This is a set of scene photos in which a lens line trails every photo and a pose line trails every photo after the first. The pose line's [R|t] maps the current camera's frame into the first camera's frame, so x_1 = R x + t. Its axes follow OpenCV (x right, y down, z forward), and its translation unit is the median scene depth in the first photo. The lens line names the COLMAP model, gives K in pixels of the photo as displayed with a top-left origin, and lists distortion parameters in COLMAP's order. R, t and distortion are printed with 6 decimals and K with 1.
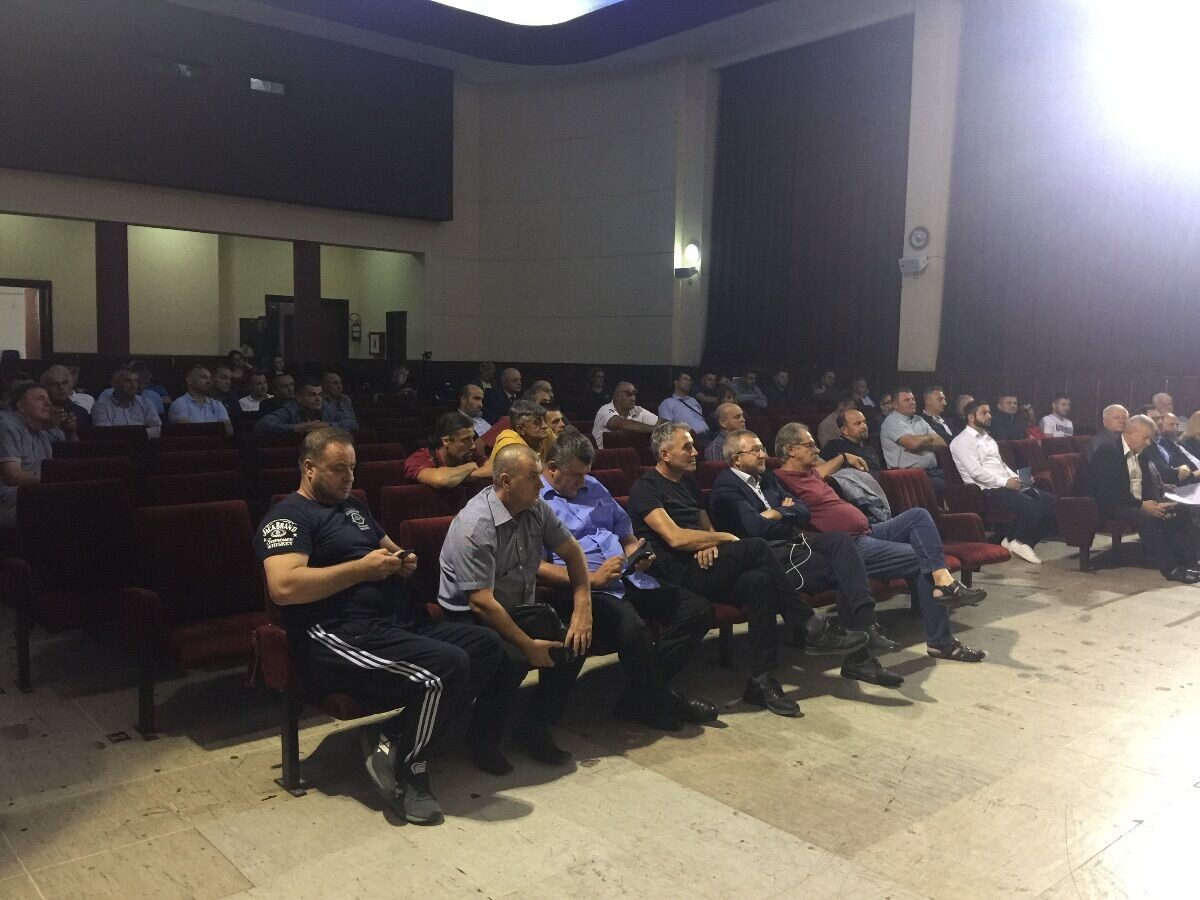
lens RADIAL K [[1013.7, 0, 605.3], [0, 1013.7, 434.1], [0, 0, 1]] dist [0.090130, -0.146455]
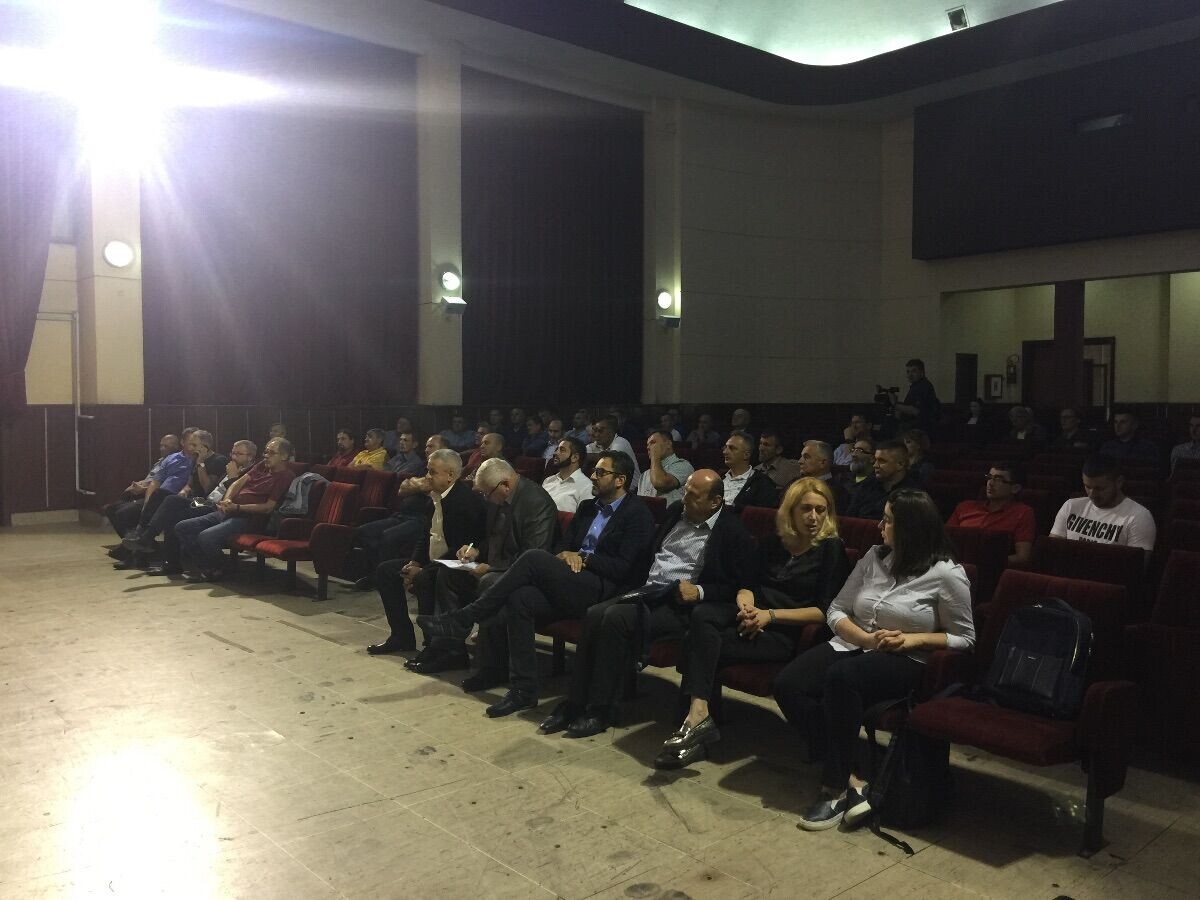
lens RADIAL K [[1013.7, 0, 605.3], [0, 1013.7, 434.1], [0, 0, 1]] dist [0.090130, -0.146455]
pose [[-0.003780, 0.008801, -0.999954, 2.451527], [-0.065577, 0.997807, 0.009030, -0.090261], [0.997840, 0.065608, -0.003194, 2.098900]]
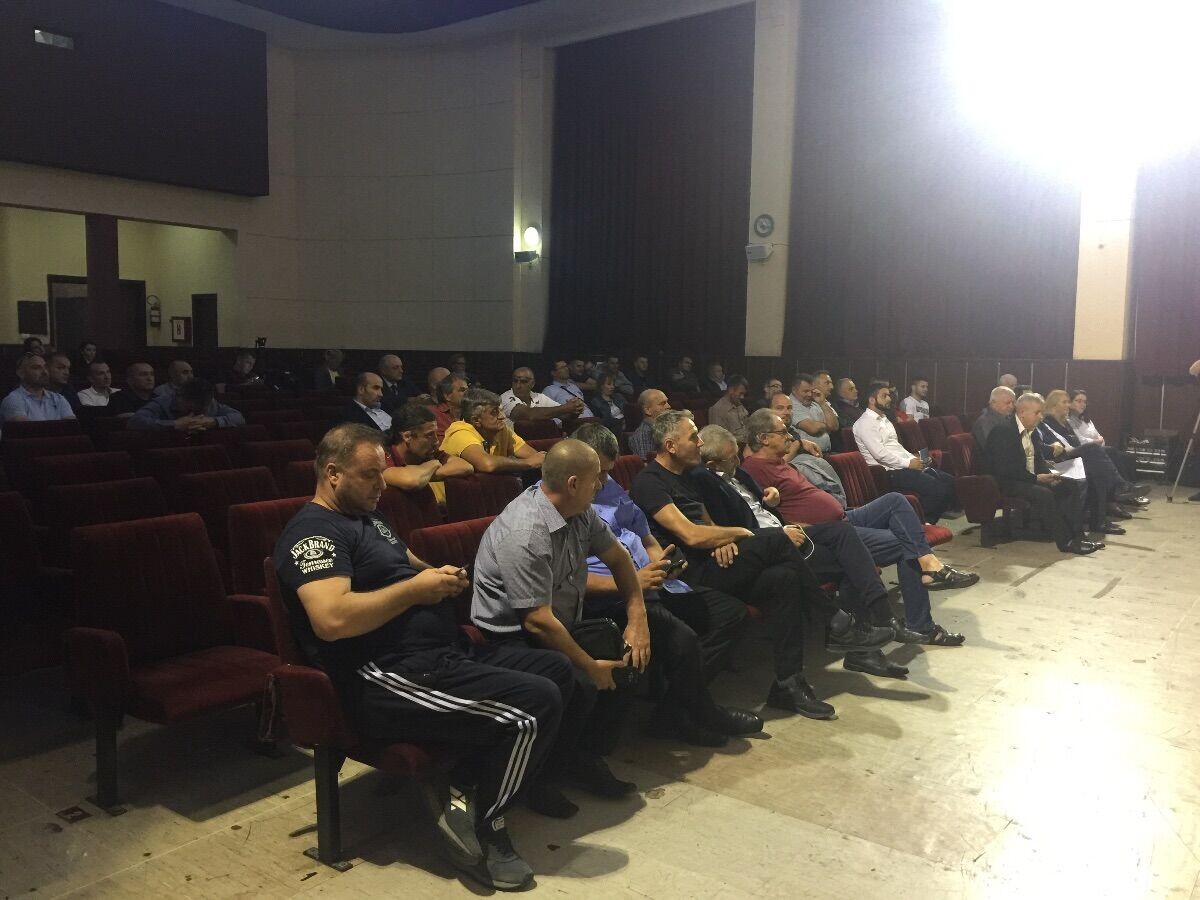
lens RADIAL K [[1013.7, 0, 605.3], [0, 1013.7, 434.1], [0, 0, 1]] dist [0.090130, -0.146455]
pose [[0.978234, -0.022832, 0.206245, -0.187103], [0.020315, 0.999691, 0.014316, -0.004267], [-0.206508, -0.009815, 0.978396, 0.110483]]
